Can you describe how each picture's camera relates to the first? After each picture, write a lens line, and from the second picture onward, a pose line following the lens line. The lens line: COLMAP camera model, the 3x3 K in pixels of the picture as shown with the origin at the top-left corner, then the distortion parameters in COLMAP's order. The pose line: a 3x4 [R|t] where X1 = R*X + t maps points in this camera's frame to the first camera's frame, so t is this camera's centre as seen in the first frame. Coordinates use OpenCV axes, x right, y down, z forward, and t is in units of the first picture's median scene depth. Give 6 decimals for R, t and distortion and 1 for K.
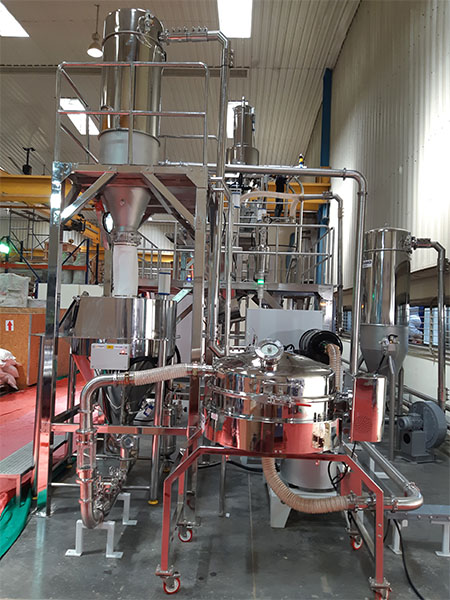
lens RADIAL K [[459.5, 0, 225.0], [0, 459.5, 300.0], [0, 0, 1]] dist [0.043701, -0.092206]
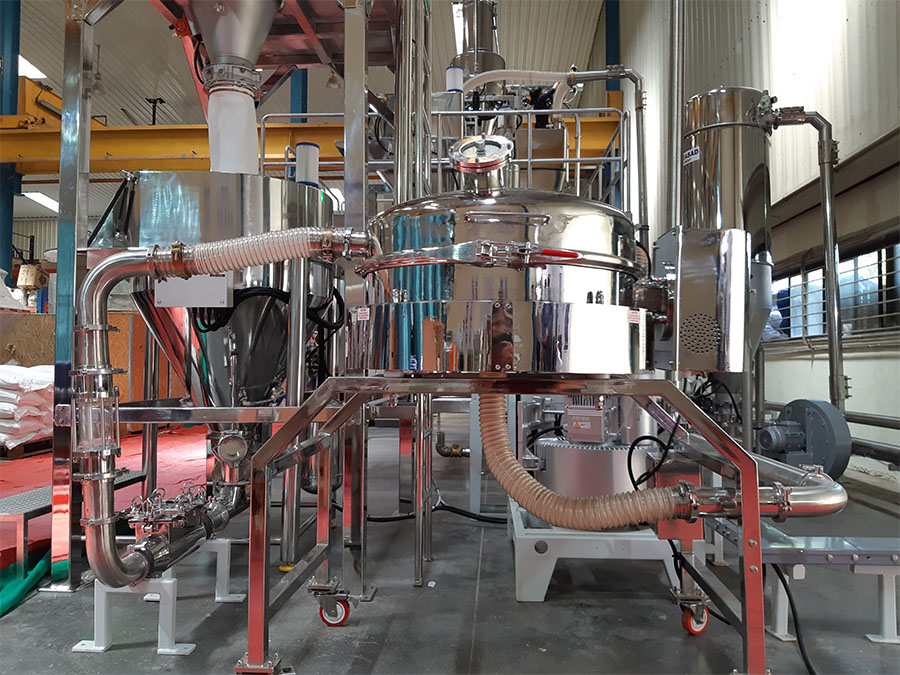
lens RADIAL K [[689.3, 0, 450.0], [0, 689.3, 337.5], [0, 0, 1]] dist [0.043701, -0.092206]
pose [[0.998977, -0.033054, -0.030866, 0.063619], [0.032629, 0.999367, -0.014157, 0.226649], [0.031314, 0.013136, 0.999423, 0.267666]]
